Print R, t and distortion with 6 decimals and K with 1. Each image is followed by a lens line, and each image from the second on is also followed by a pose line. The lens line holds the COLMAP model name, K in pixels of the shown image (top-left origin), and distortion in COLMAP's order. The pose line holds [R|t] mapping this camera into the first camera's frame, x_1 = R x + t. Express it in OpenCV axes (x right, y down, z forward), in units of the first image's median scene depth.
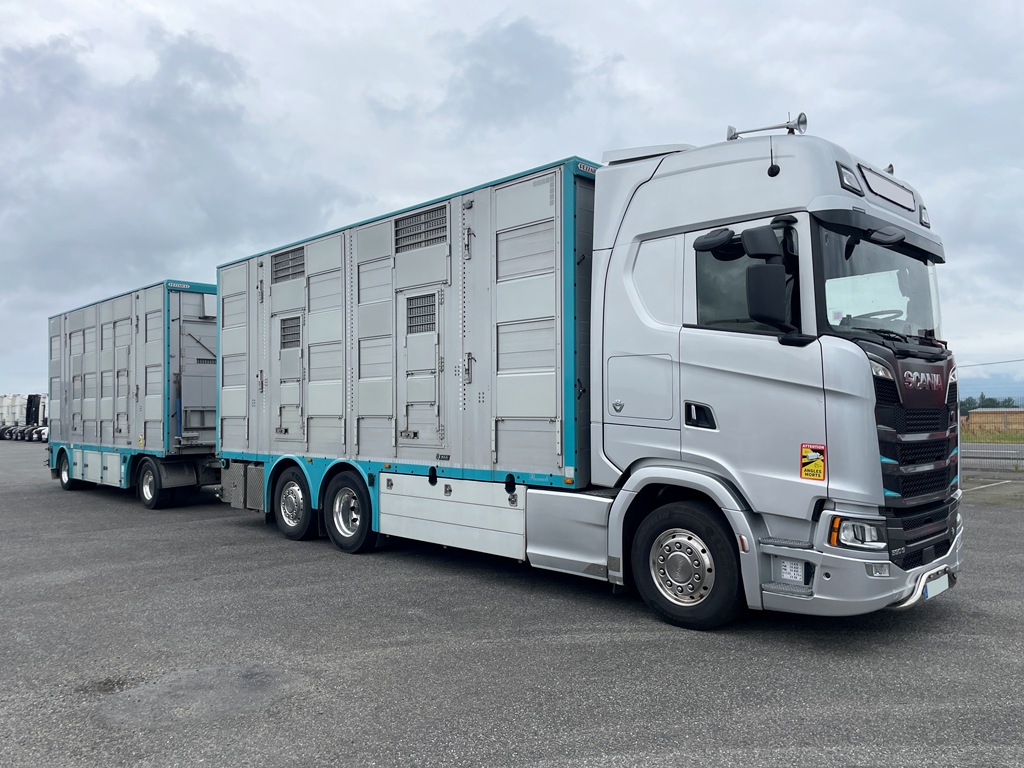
lens RADIAL K [[780.6, 0, 500.9], [0, 780.6, 377.0], [0, 0, 1]] dist [0.064773, -0.084214]
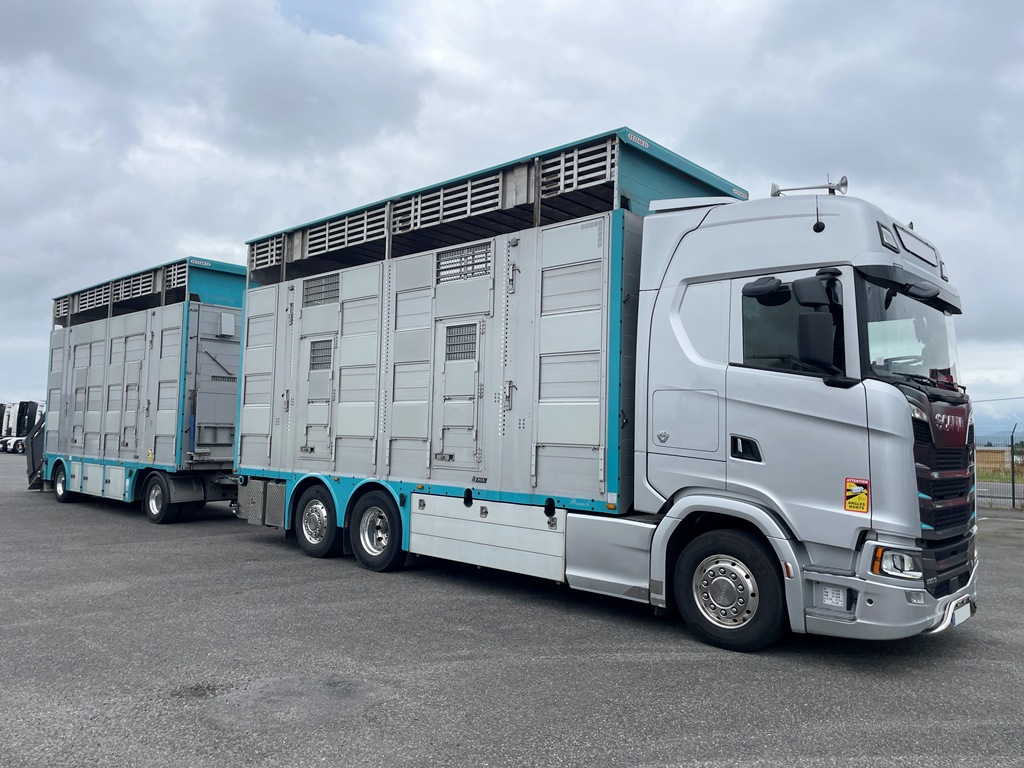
lens RADIAL K [[780.6, 0, 489.0], [0, 780.6, 359.5], [0, 0, 1]] dist [0.064773, -0.084214]
pose [[0.999041, 0.032478, 0.029357, -0.122156], [-0.030922, 0.998169, -0.051976, -0.005334], [-0.030991, 0.051019, 0.998217, -0.064868]]
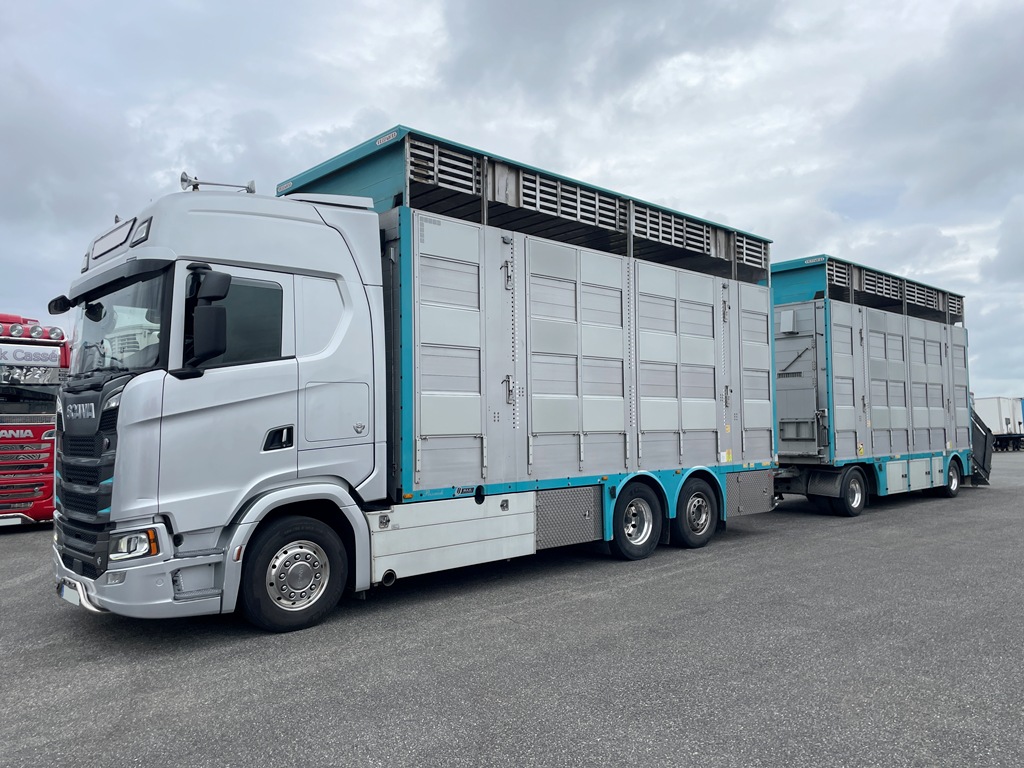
lens RADIAL K [[780.6, 0, 500.3], [0, 780.6, 382.8], [0, 0, 1]] dist [0.064773, -0.084214]
pose [[0.016836, 0.063617, 0.997832, -1.375459], [-0.028596, 0.997596, -0.063119, 0.058630], [-0.999449, -0.027471, 0.018614, 1.219156]]
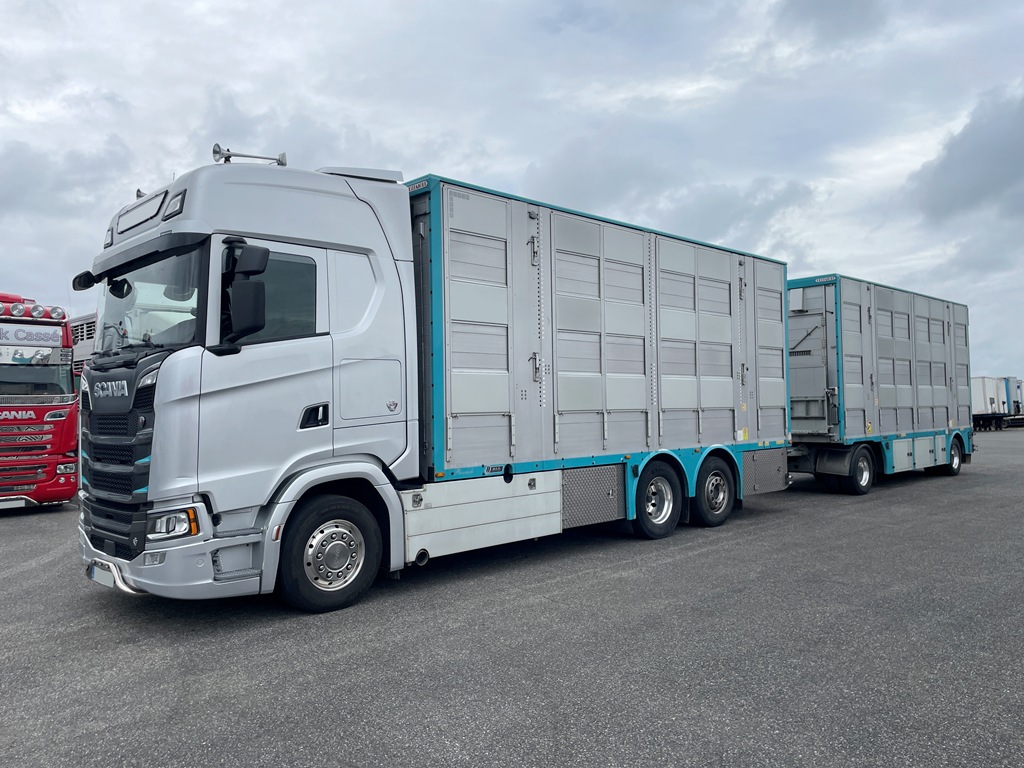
lens RADIAL K [[780.6, 0, 485.7], [0, 780.6, 374.6], [0, 0, 1]] dist [0.064773, -0.084214]
pose [[0.002943, 0.051666, 0.998660, -1.358637], [-0.025011, 0.998356, -0.051577, 0.067911], [-0.999683, -0.024825, 0.004230, 1.304971]]
